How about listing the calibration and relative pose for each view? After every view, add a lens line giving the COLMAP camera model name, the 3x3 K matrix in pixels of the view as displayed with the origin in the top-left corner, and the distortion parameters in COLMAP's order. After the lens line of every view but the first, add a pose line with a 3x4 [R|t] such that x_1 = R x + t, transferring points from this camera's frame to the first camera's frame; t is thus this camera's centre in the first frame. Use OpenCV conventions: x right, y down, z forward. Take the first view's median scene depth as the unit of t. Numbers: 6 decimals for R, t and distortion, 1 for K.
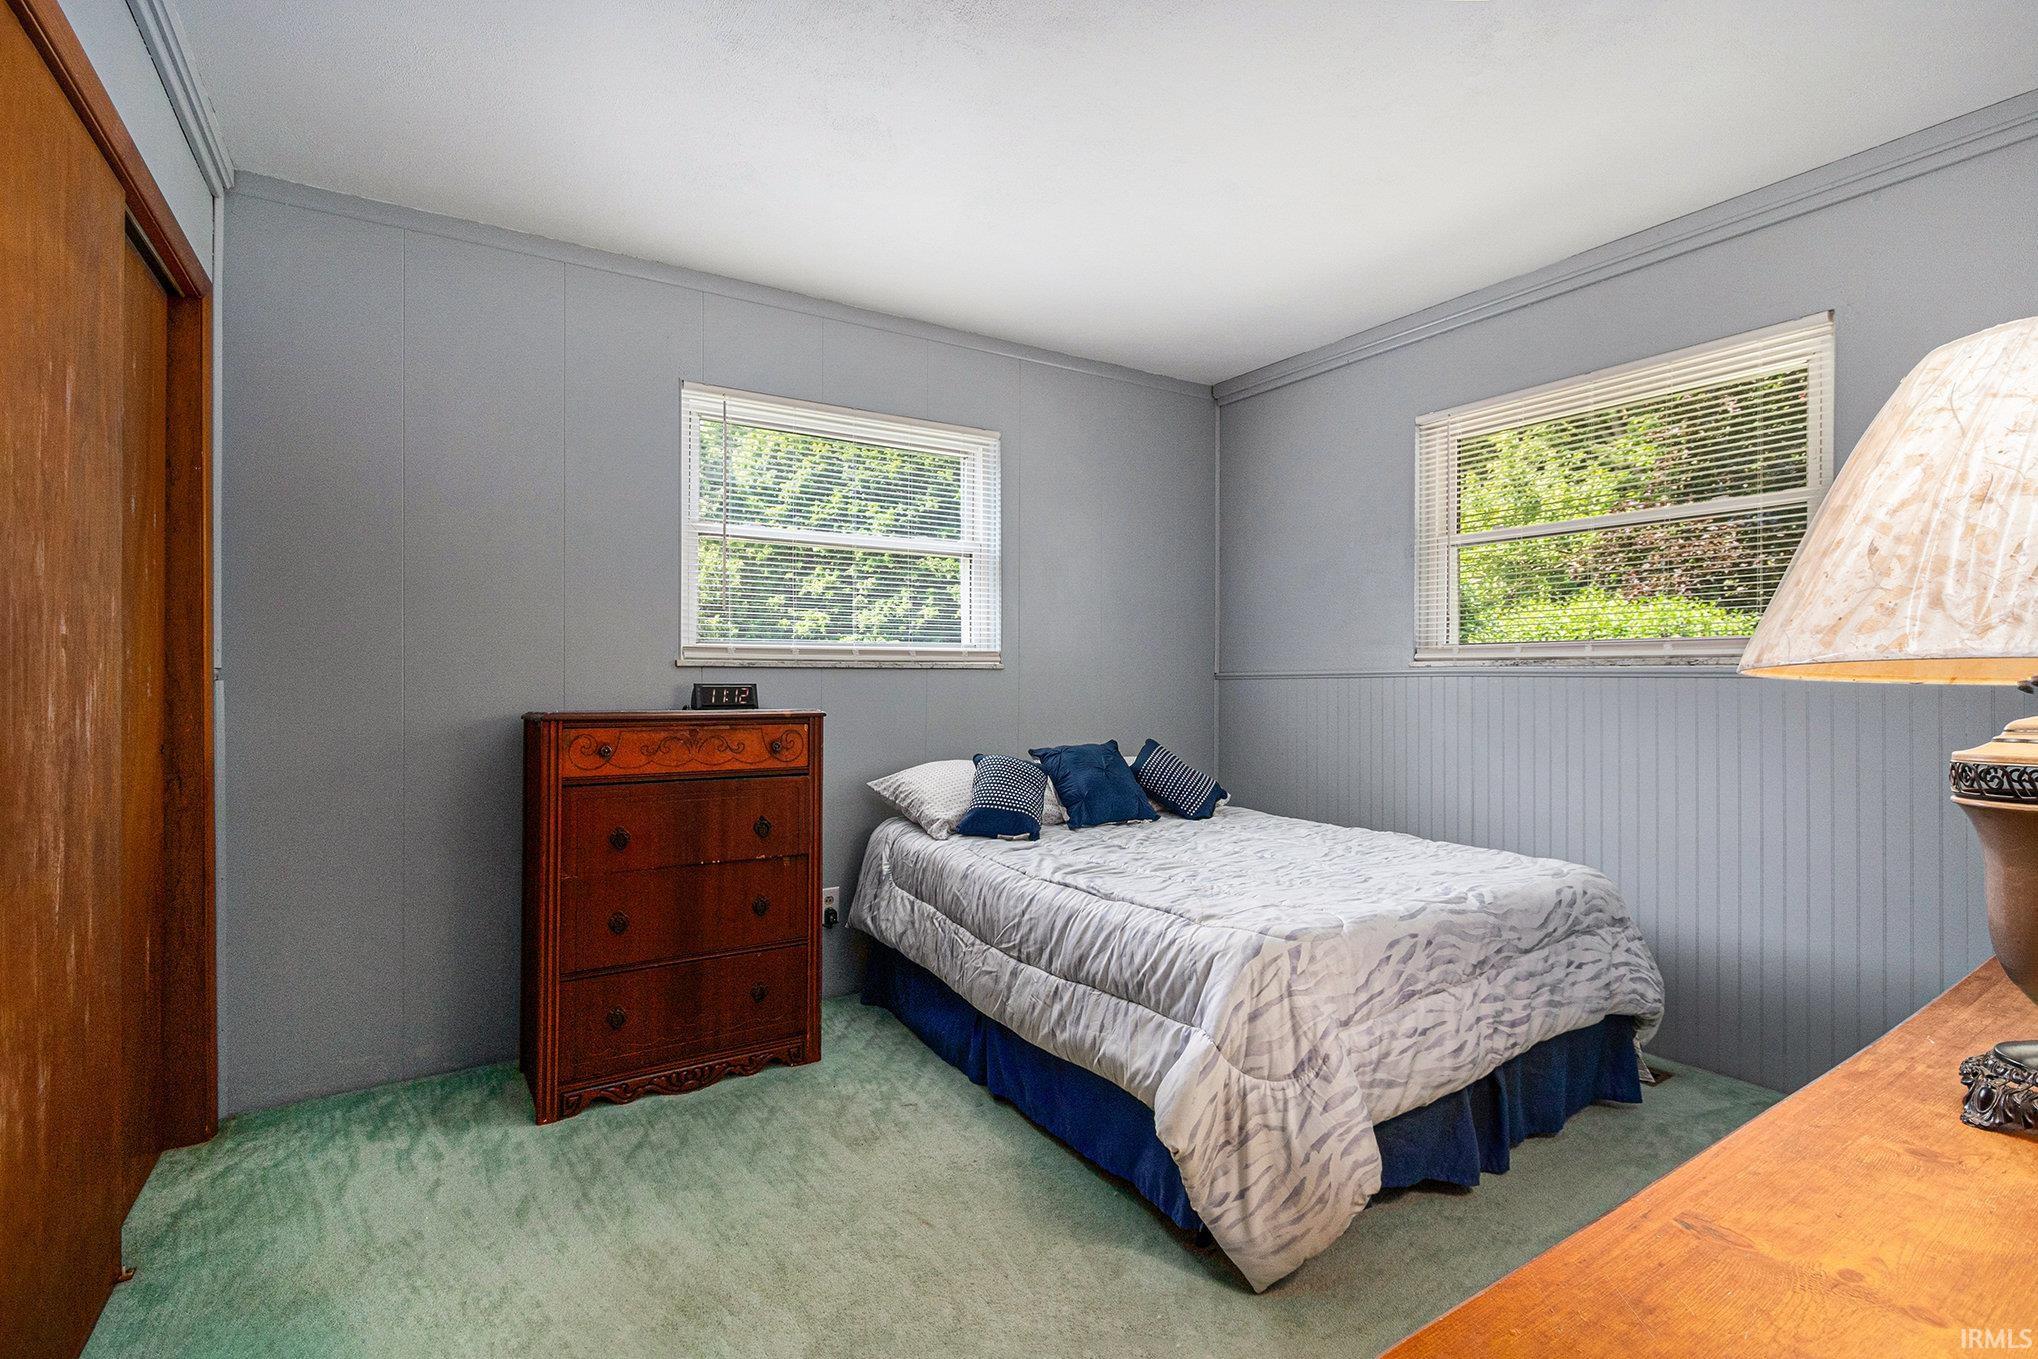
lens RADIAL K [[931.9, 0, 1003.3], [0, 931.9, 683.0], [0, 0, 1]] dist [-0.013194, 0.001614]
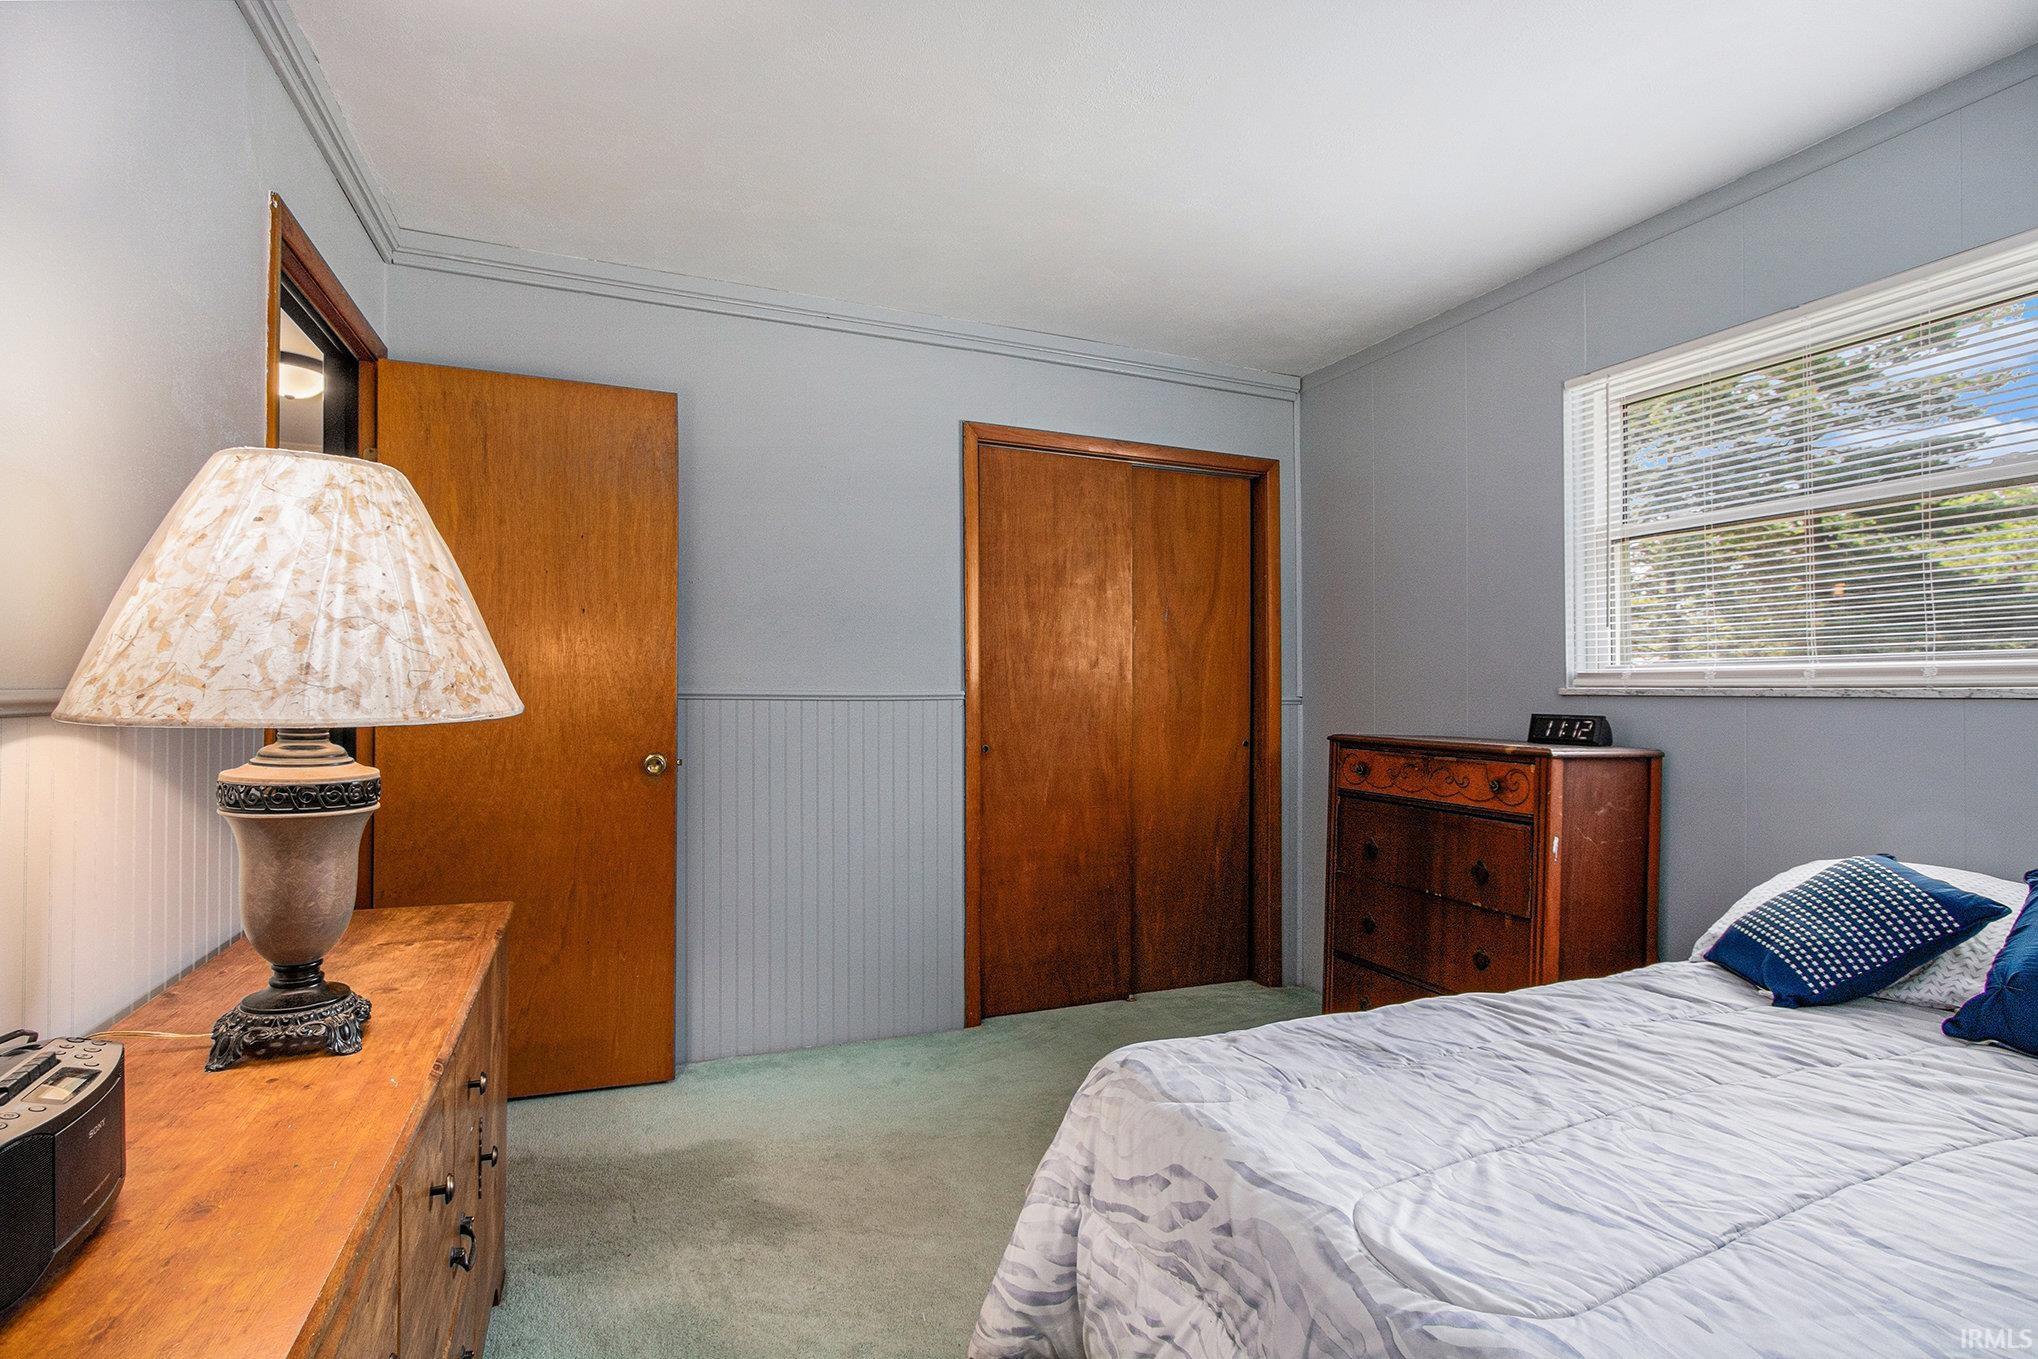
lens RADIAL K [[931.9, 0, 1003.7], [0, 931.9, 683.9], [0, 0, 1]] dist [-0.013194, 0.001614]
pose [[-0.174239, -0.012540, -0.984624, 0.732224], [-0.009408, 0.999894, -0.011070, -0.015544], [0.984658, 0.007335, -0.174338, 0.707330]]
